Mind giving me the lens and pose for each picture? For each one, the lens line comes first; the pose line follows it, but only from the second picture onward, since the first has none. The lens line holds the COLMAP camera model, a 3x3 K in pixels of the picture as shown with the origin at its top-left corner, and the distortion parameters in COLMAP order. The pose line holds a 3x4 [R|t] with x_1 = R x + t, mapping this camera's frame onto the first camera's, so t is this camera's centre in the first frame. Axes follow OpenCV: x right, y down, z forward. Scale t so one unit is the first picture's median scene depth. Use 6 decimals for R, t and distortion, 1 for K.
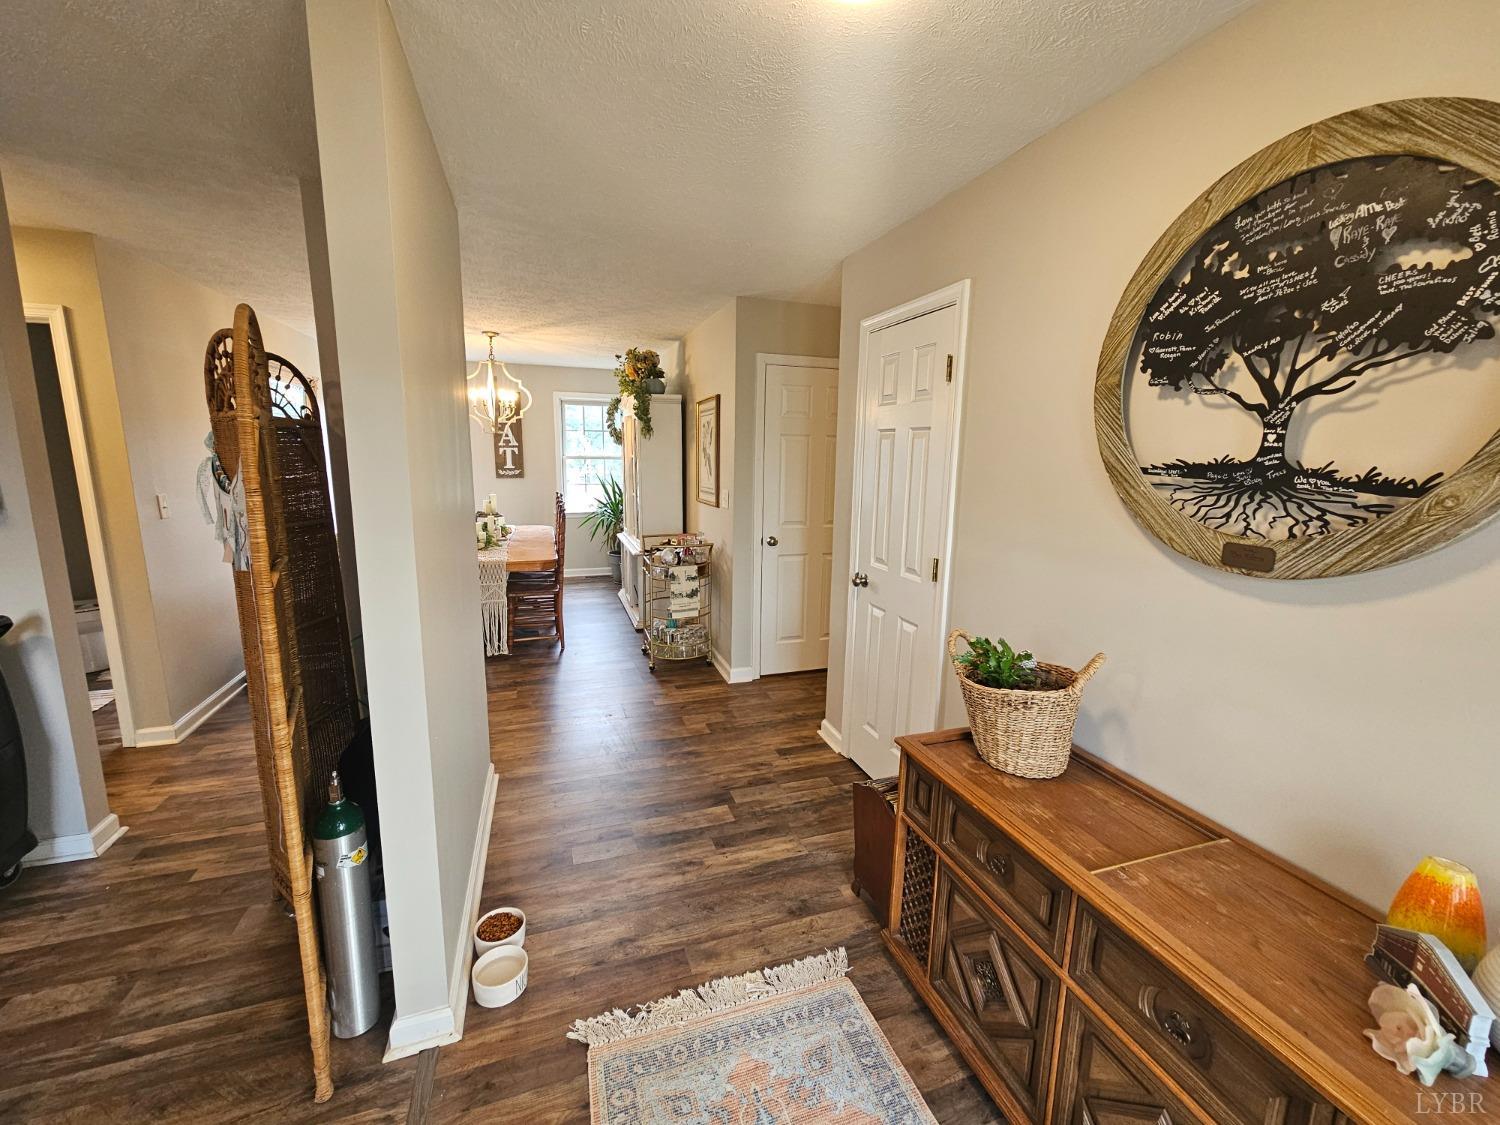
lens RADIAL K [[614.9, 0, 750.2], [0, 614.9, 554.7], [0, 0, 1]] dist [0.003676, -0.000902]
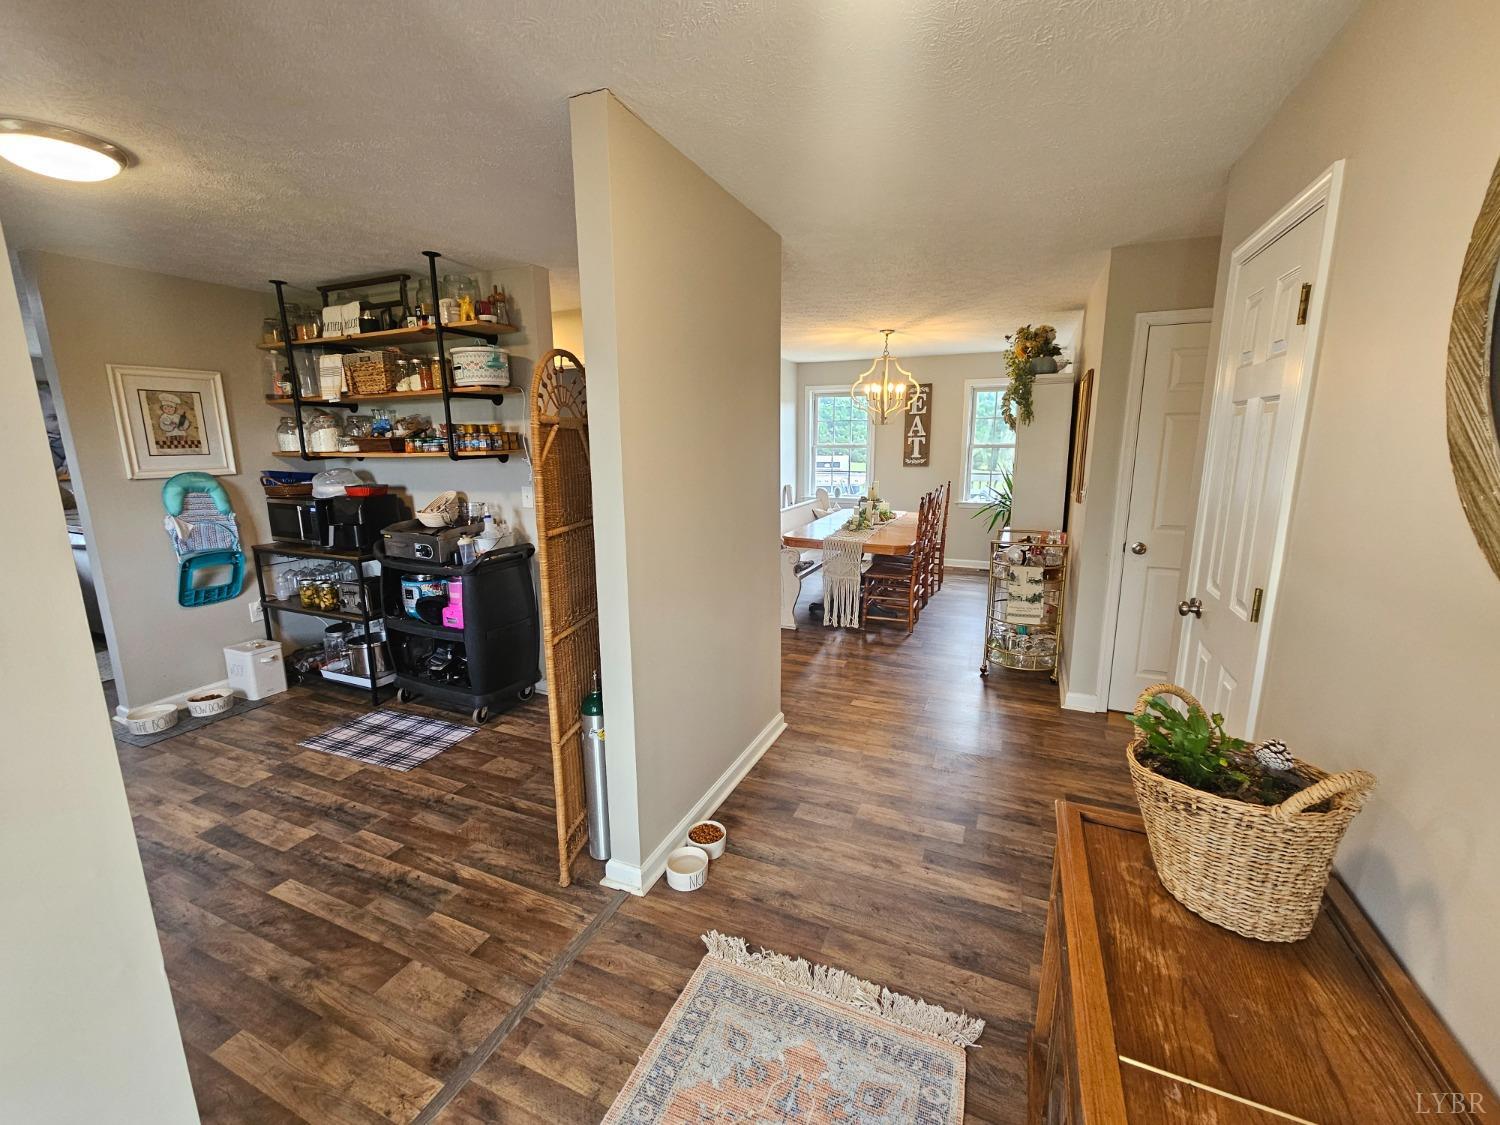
lens RADIAL K [[614.9, 0, 752.7], [0, 614.9, 555.6], [0, 0, 1]] dist [0.003676, -0.000902]
pose [[0.743307, 0.106095, -0.660483, 0.192955], [-0.094081, 0.994109, 0.053807, -0.008226], [0.662301, 0.022144, 0.748910, 0.065082]]
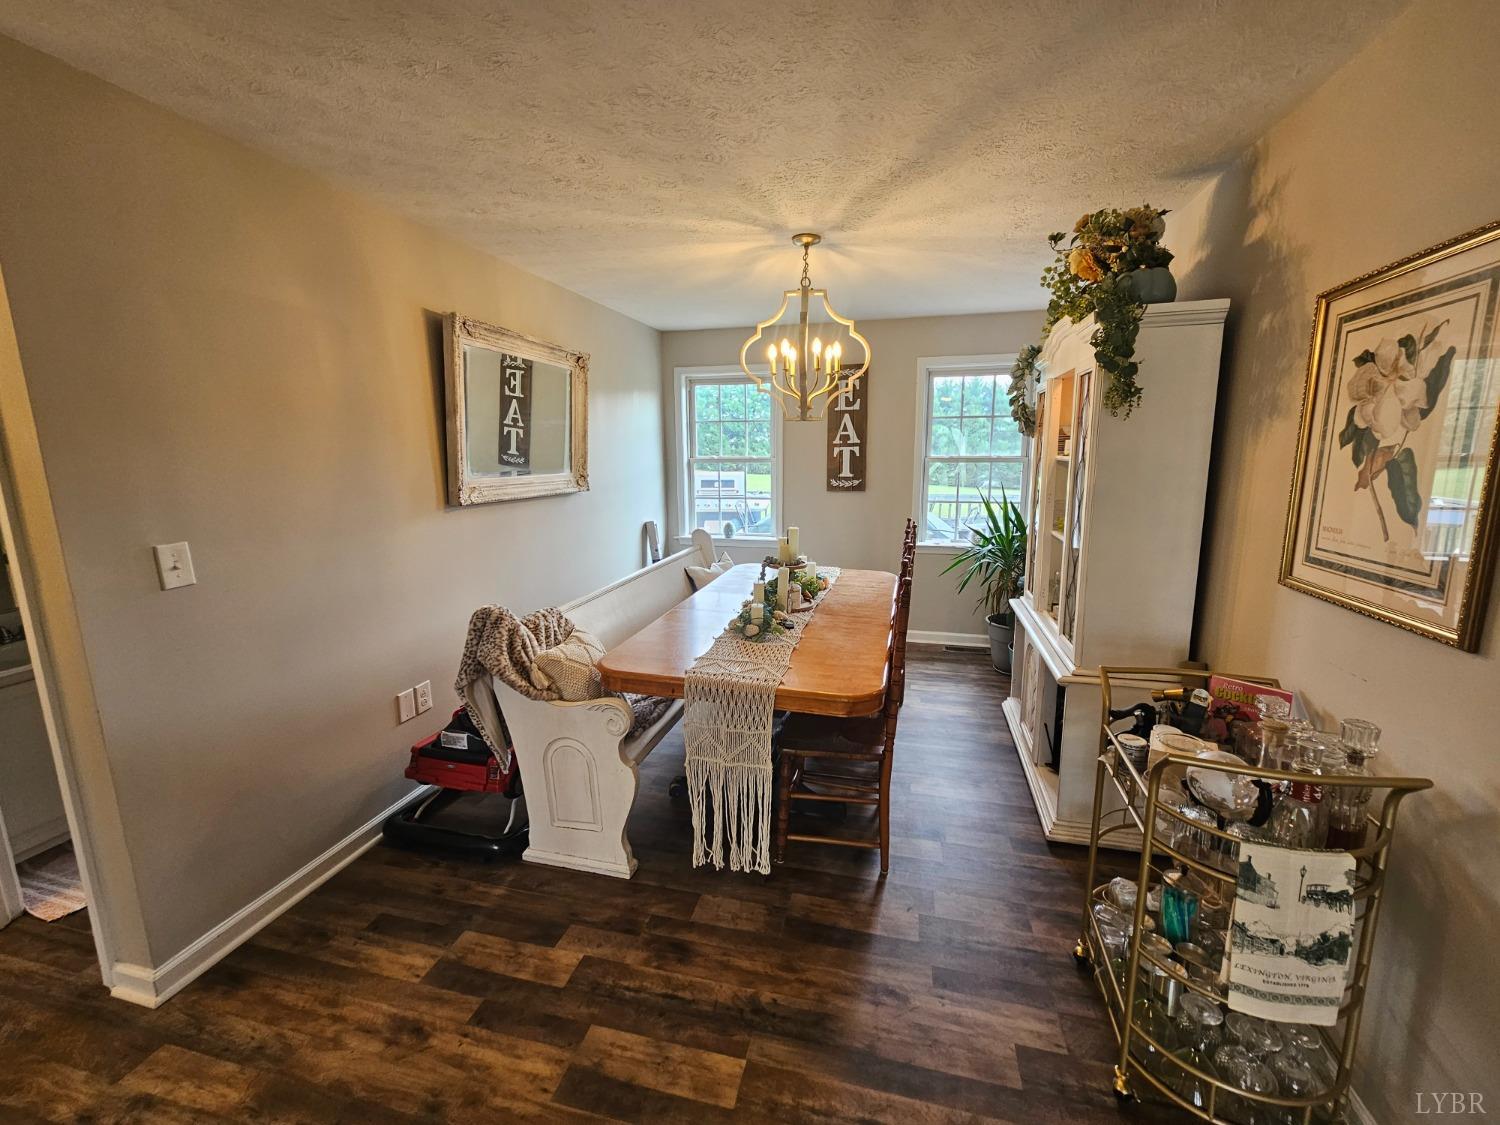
lens RADIAL K [[614.9, 0, 753.1], [0, 614.9, 556.8], [0, 0, 1]] dist [0.003676, -0.000902]
pose [[0.839538, 0.073387, -0.538322, -0.181167], [-0.071123, 0.997154, 0.025018, -0.107981], [0.538626, 0.017284, 0.842368, 0.647932]]
